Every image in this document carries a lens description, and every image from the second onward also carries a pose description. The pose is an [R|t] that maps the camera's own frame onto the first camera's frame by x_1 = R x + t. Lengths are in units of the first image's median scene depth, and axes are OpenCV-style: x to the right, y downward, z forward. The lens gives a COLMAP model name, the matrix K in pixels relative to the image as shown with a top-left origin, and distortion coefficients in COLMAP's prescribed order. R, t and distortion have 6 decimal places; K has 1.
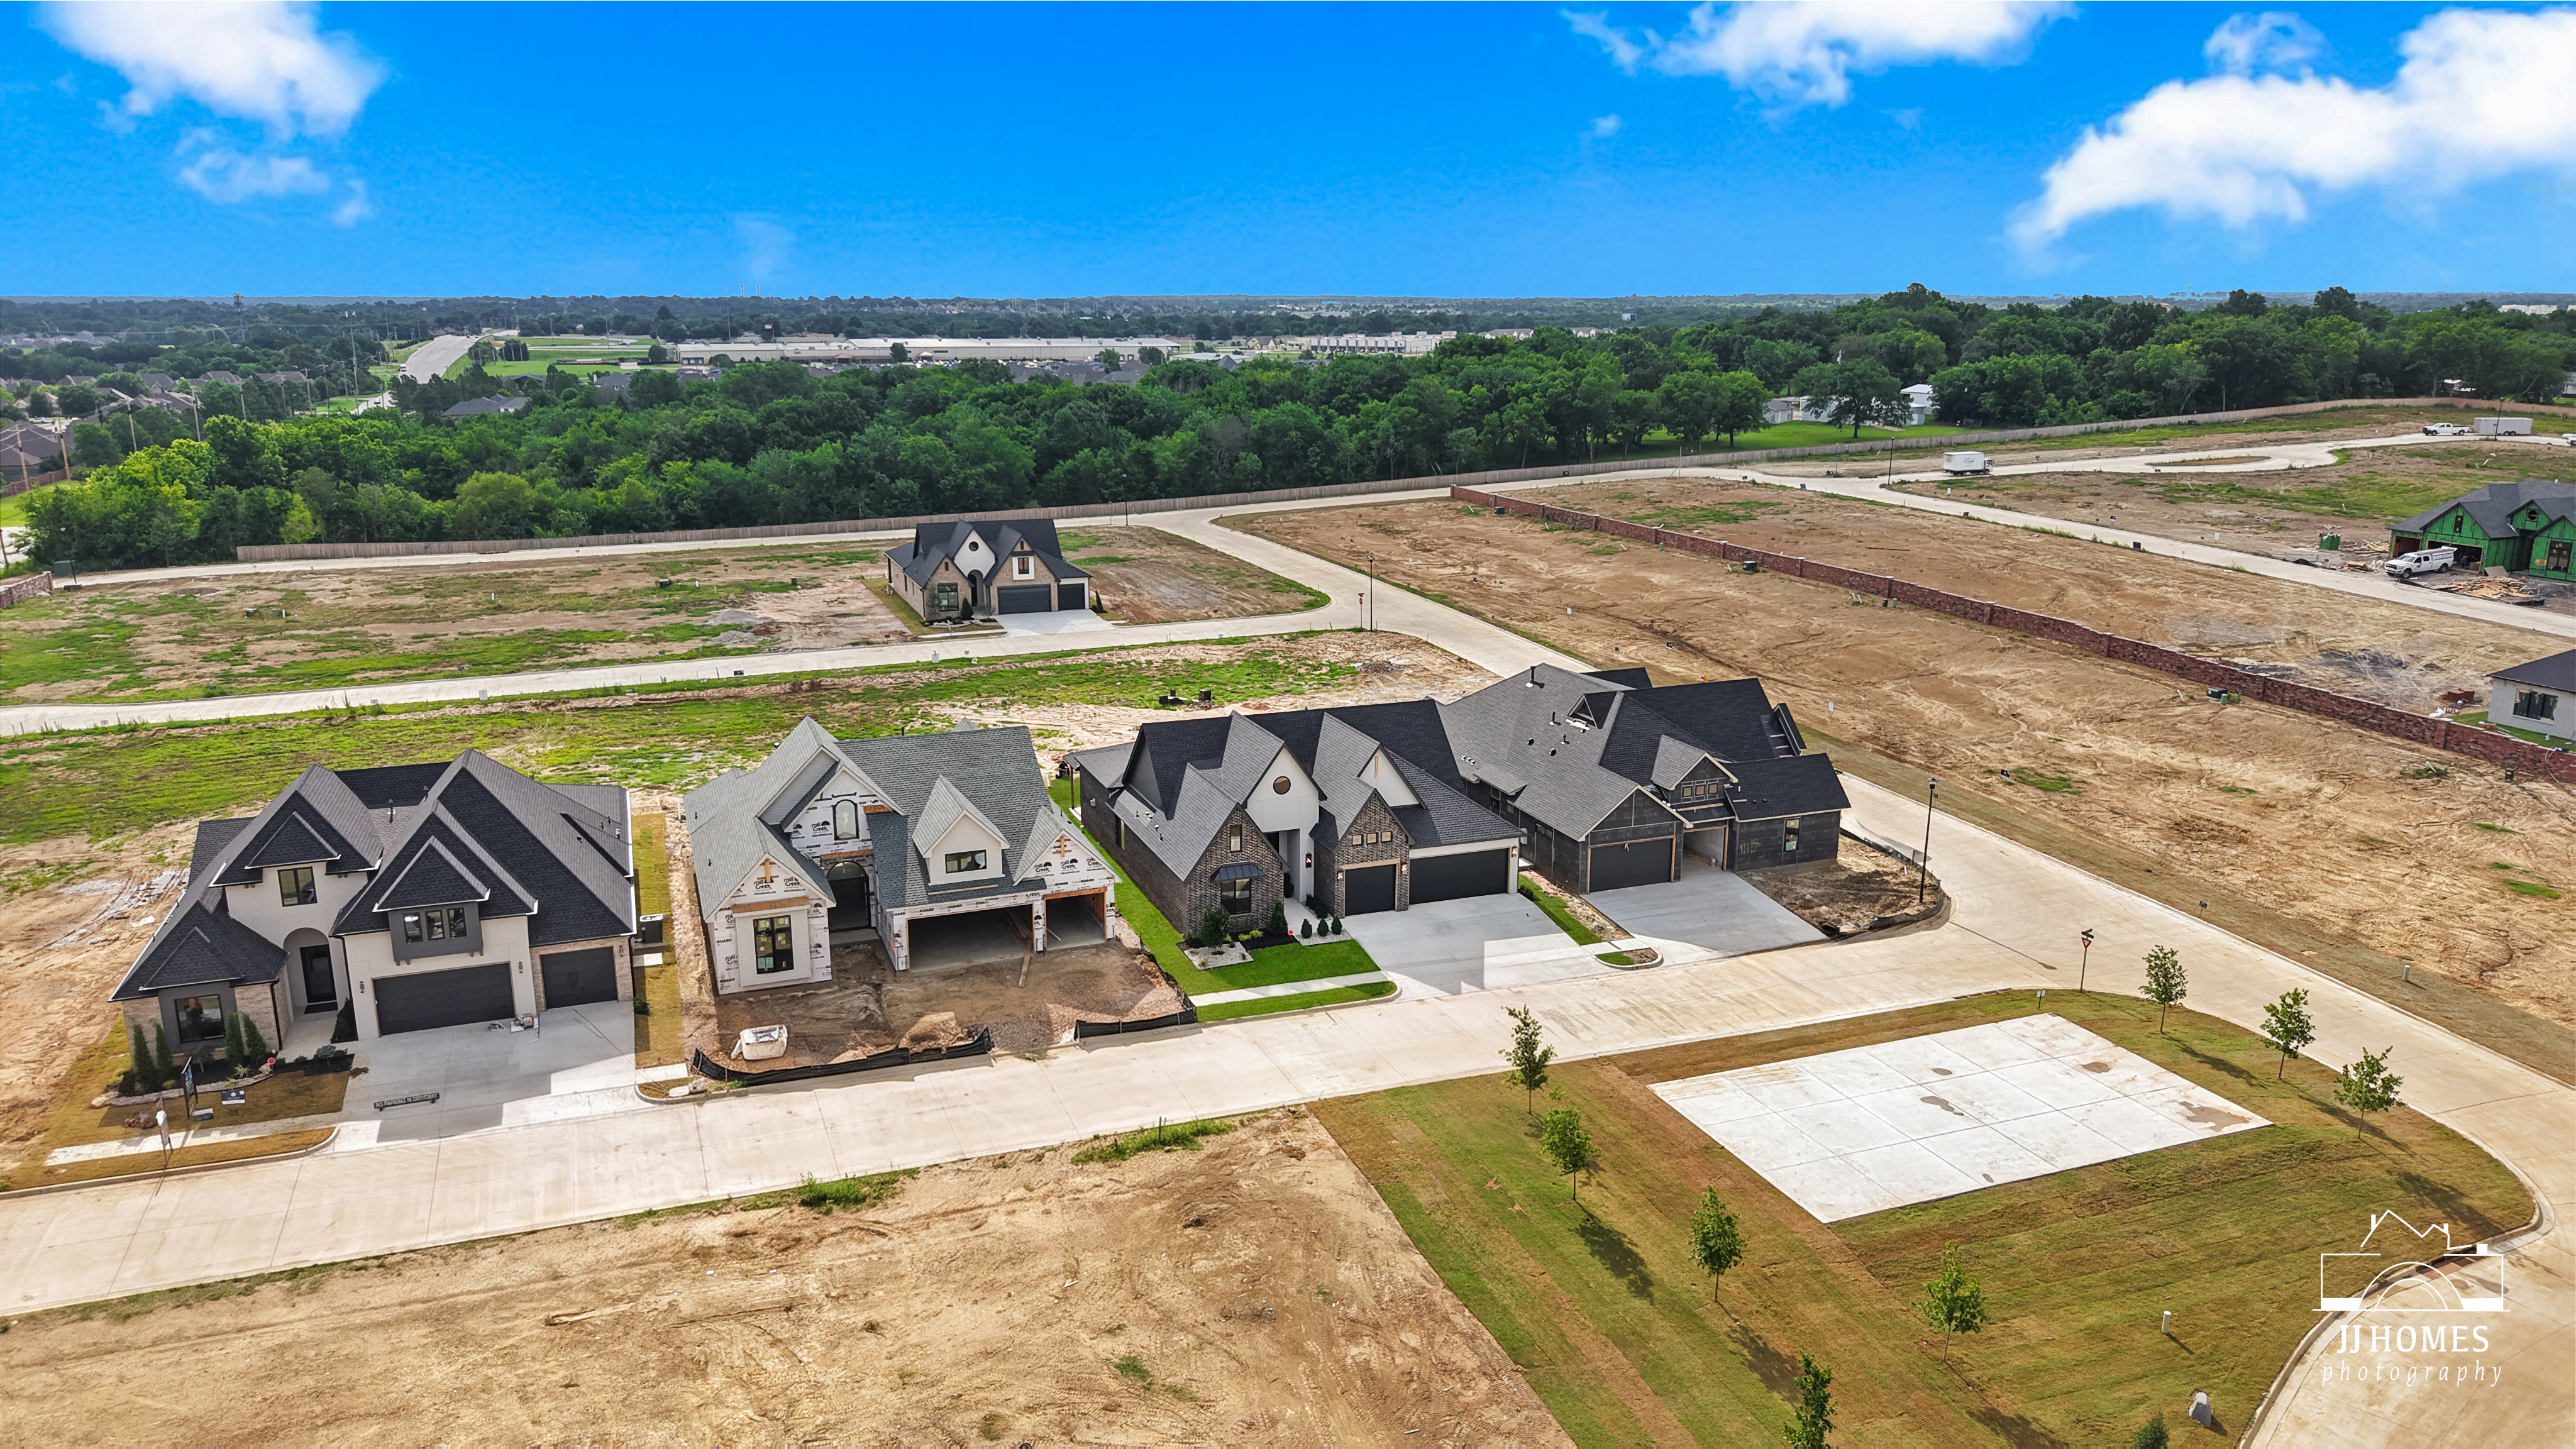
lens RADIAL K [[1722.6, 0, 1277.2], [0, 1722.6, 706.5], [0, 0, 1]] dist [0.055615, -0.089744]
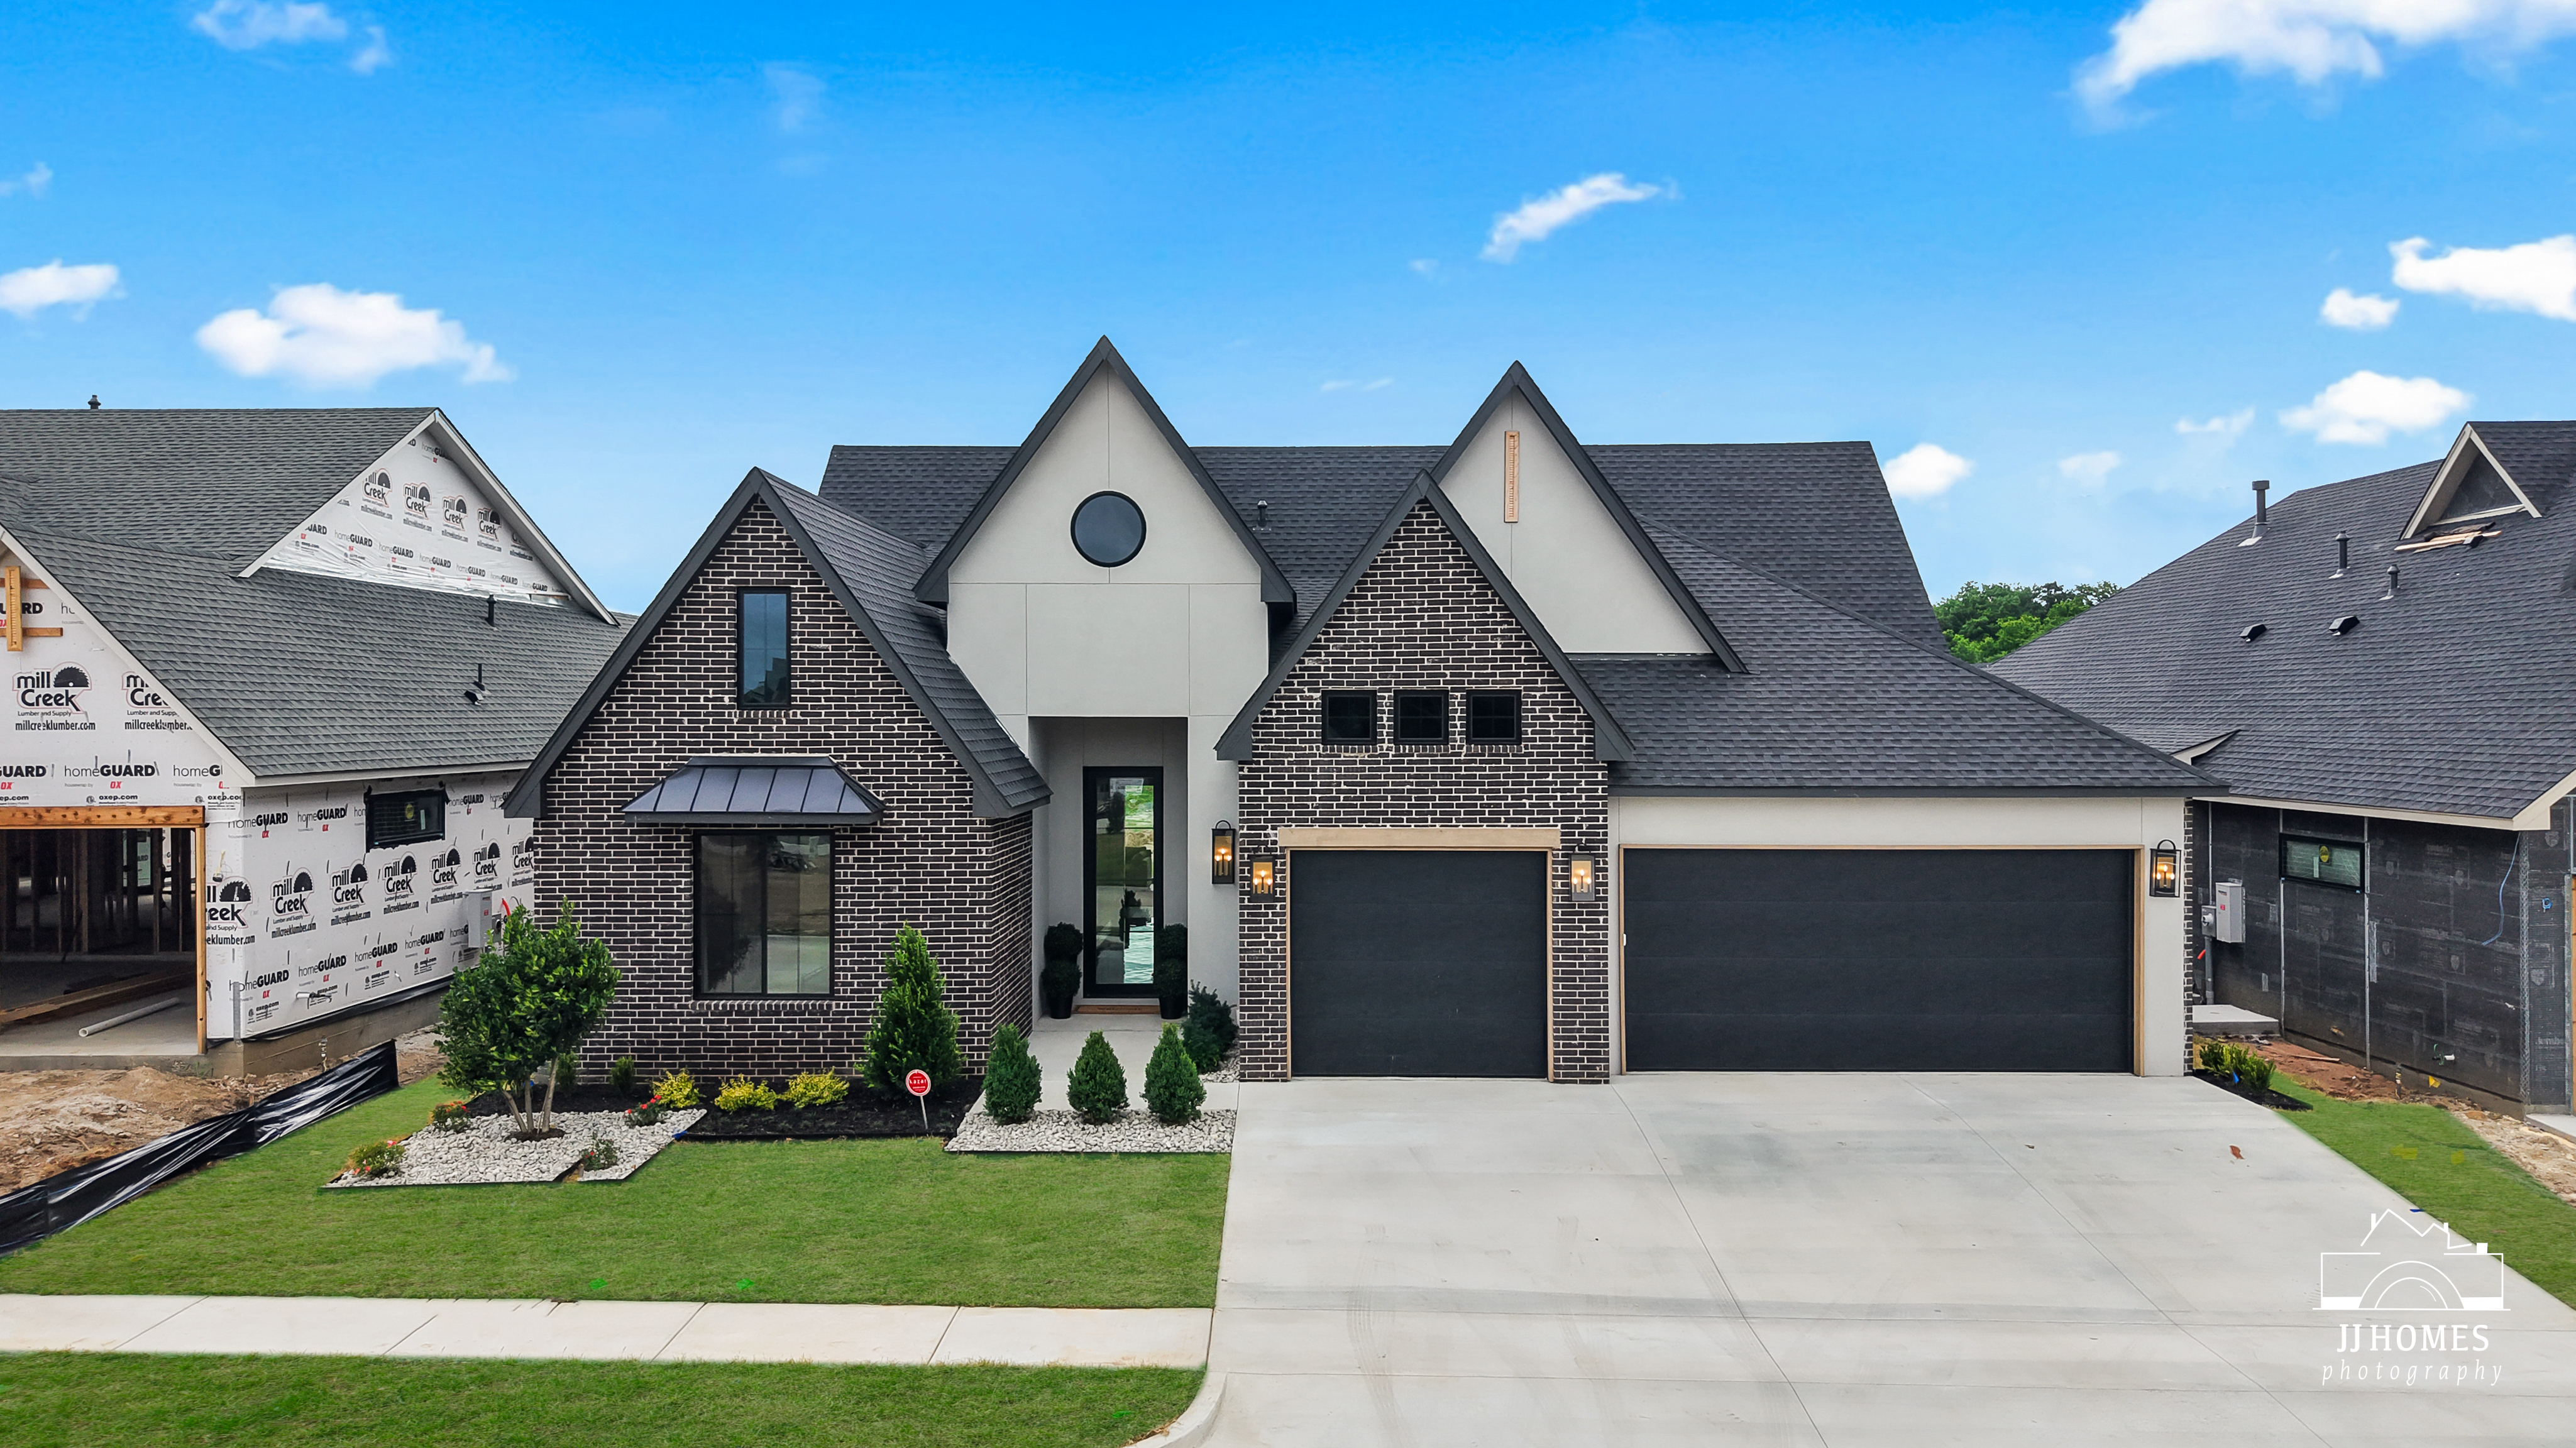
lens RADIAL K [[1765.0, 0, 1281.1], [0, 1765.0, 728.9], [0, 0, 1]] dist [-0.015040, -0.002165]
pose [[0.930425, -0.002531, -0.366473, 0.110077], [-0.078573, 0.975345, -0.206223, 0.114681], [0.357960, 0.220670, 0.907287, 0.721391]]
